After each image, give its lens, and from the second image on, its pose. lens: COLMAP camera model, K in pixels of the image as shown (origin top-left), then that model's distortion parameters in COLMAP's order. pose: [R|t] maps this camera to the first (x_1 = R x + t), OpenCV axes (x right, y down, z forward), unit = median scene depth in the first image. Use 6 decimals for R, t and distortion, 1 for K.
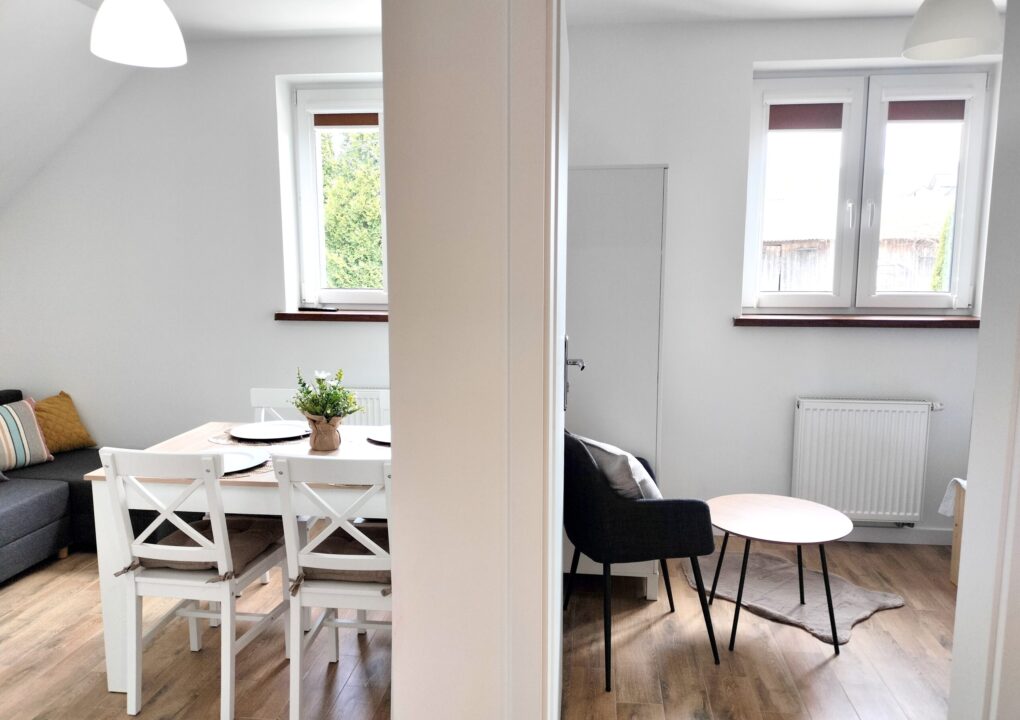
lens RADIAL K [[769.2, 0, 511.6], [0, 769.2, 360.4], [0, 0, 1]] dist [0.034991, -0.026496]
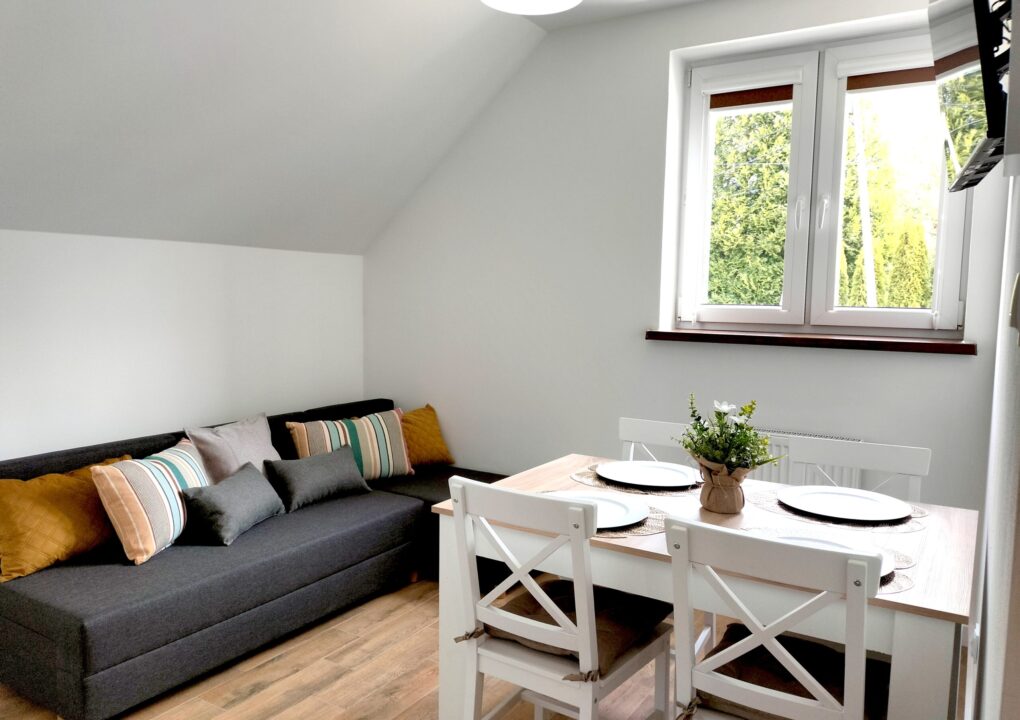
lens RADIAL K [[769.2, 0, 510.2], [0, 769.2, 359.1], [0, 0, 1]] dist [0.034991, -0.026496]
pose [[0.905270, 0.051580, -0.421693, -0.122629], [-0.072065, 0.996861, -0.032773, 0.011879], [0.418679, 0.060058, 0.906146, 0.250397]]
